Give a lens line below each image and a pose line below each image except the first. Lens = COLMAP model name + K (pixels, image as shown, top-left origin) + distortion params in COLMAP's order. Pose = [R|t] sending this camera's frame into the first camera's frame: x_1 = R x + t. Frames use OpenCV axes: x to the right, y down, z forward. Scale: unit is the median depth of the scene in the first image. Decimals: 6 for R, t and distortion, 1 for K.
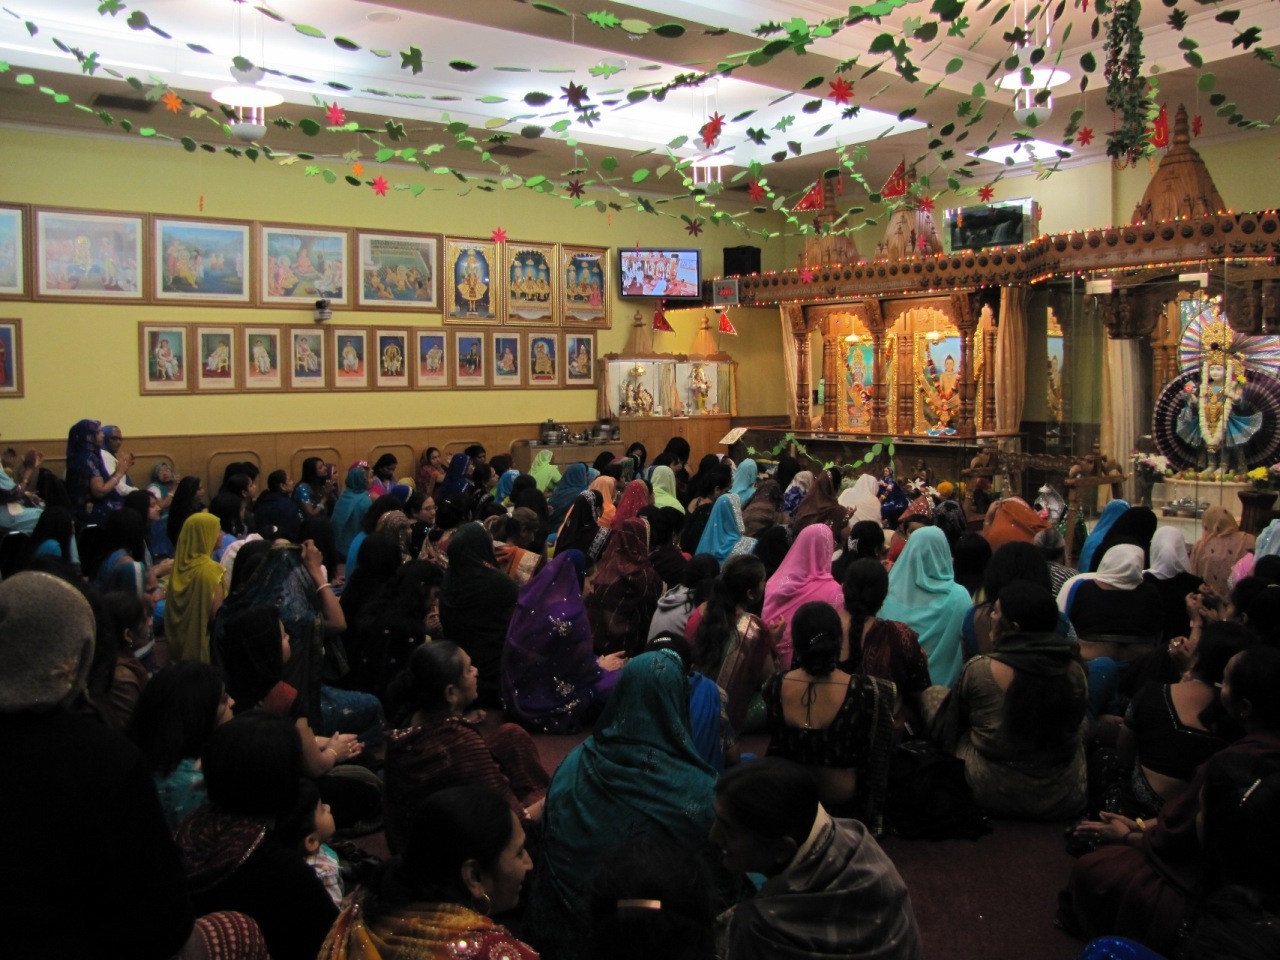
lens RADIAL K [[1126.1, 0, 640.0], [0, 1126.1, 480.0], [0, 0, 1]] dist [-0.203721, 0.200885]
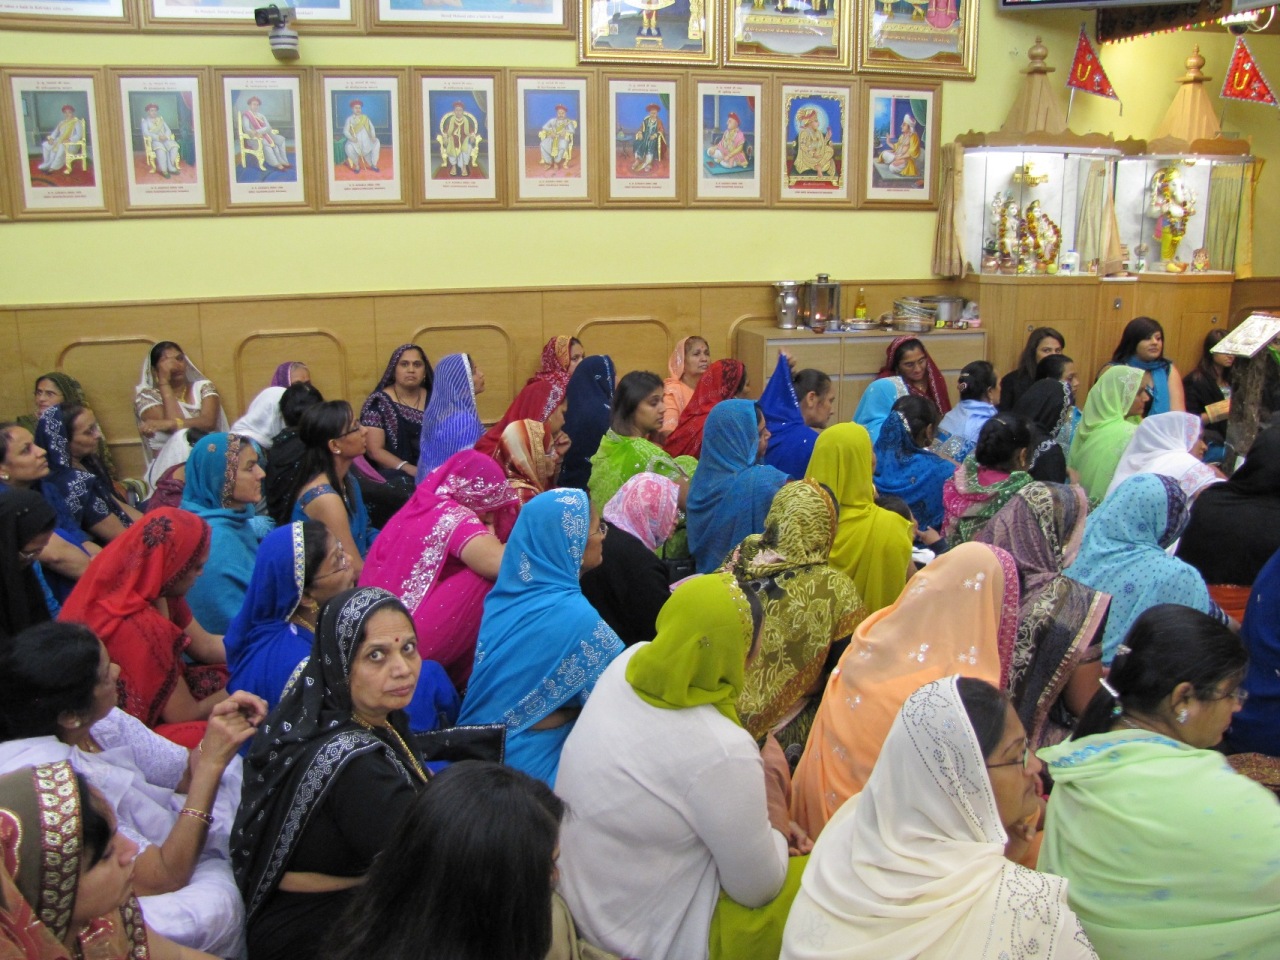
lens RADIAL K [[1126.1, 0, 640.0], [0, 1126.1, 480.0], [0, 0, 1]] dist [-0.203721, 0.200885]
pose [[0.926484, 0.098350, -0.363256, 0.025780], [-0.035514, 0.983789, 0.175779, -0.049263], [0.374655, -0.149955, 0.914957, 0.545527]]
